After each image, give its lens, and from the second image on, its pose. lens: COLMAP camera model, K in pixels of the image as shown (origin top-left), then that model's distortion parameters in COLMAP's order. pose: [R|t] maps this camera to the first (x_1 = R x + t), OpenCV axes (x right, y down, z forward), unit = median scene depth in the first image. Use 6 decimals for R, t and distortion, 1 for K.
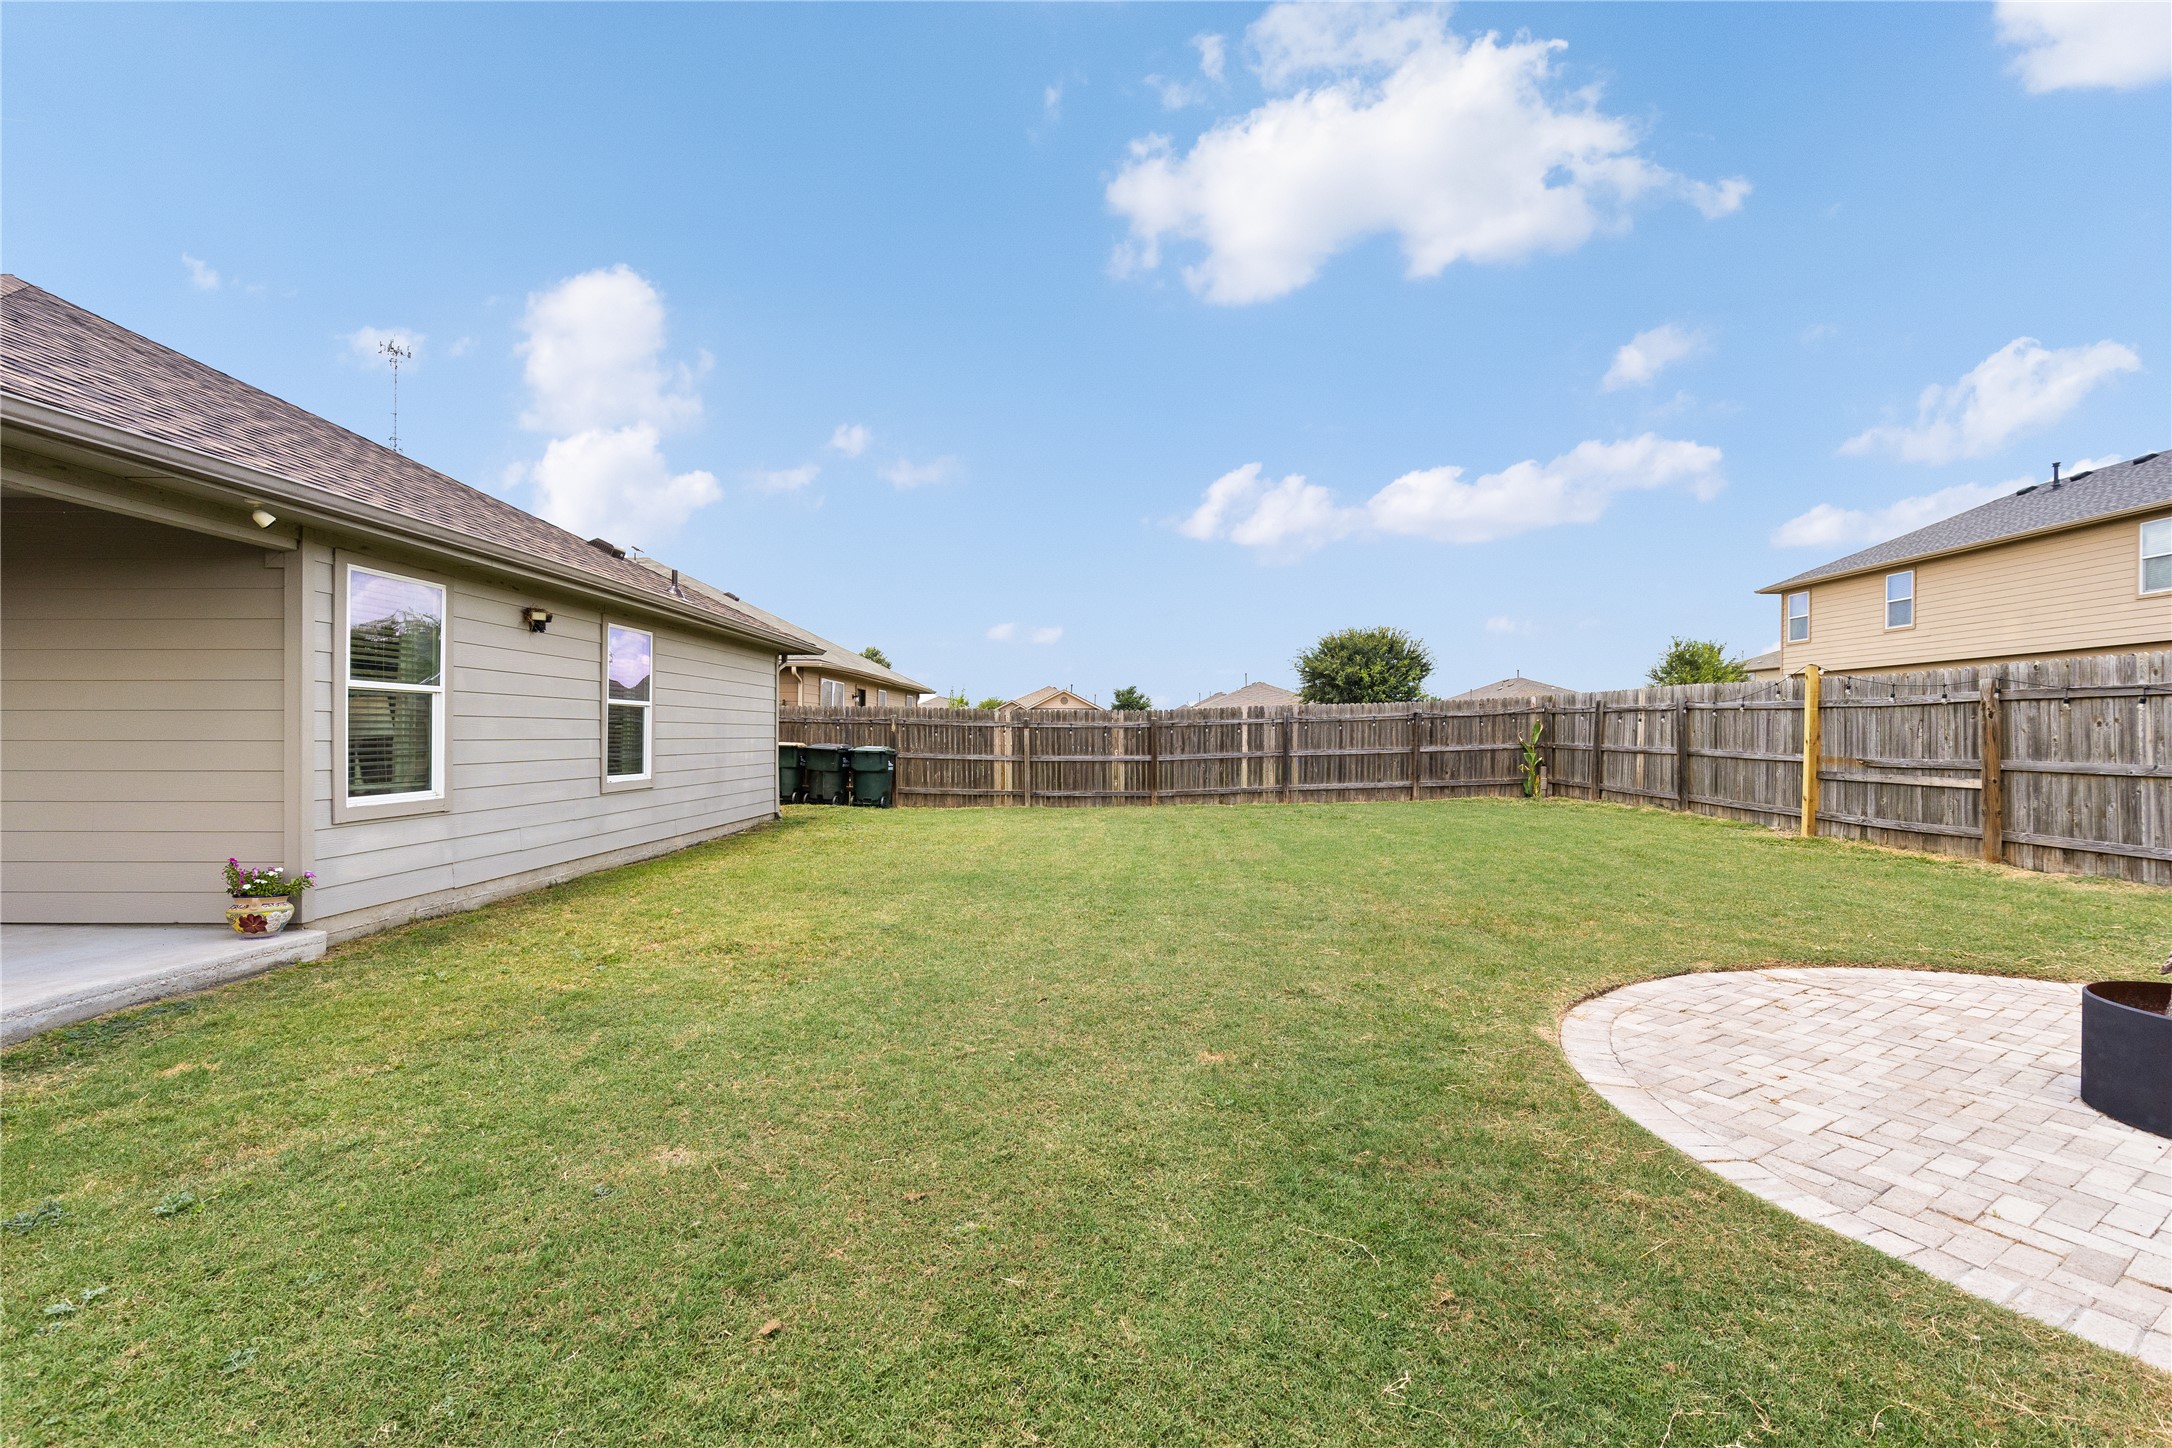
lens RADIAL K [[977.6, 0, 1086.0], [0, 977.6, 724.0], [0, 0, 1]] dist [-0.000122, -0.000115]
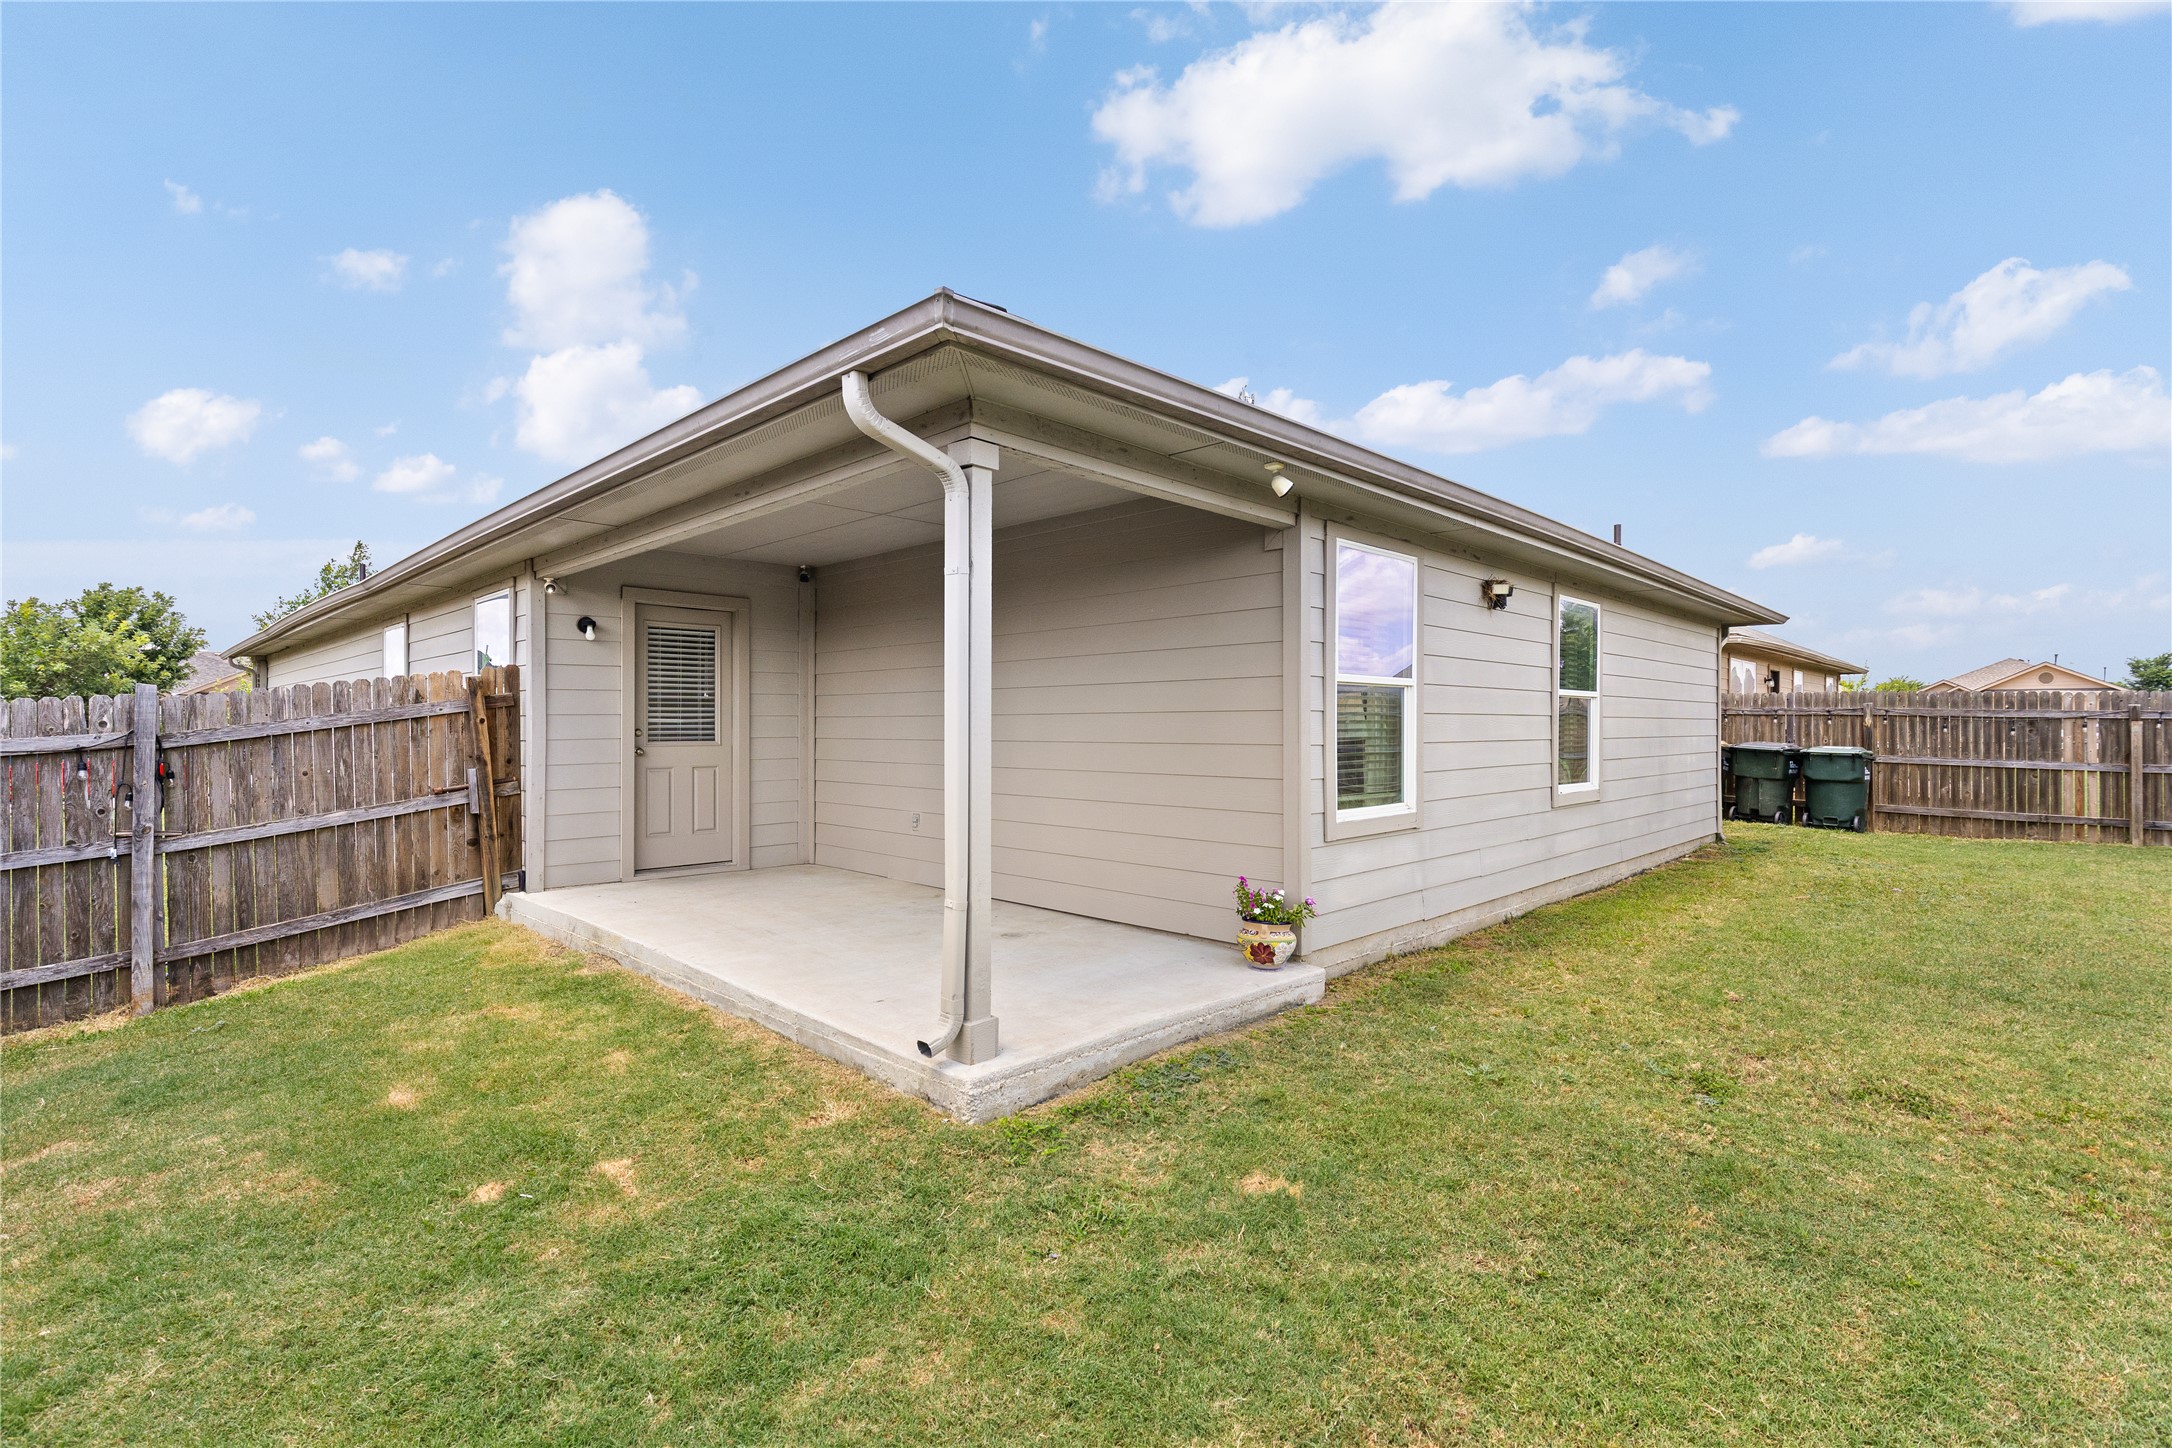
lens RADIAL K [[1029.8, 0, 1086.0], [0, 1029.8, 724.0], [0, 0, 1]] dist [-0.009236, -0.000004]
pose [[0.714510, -0.002694, -0.699620, -0.224338], [0.008307, 0.999955, 0.004634, -0.005841], [0.699576, -0.009123, 0.714500, 0.161325]]
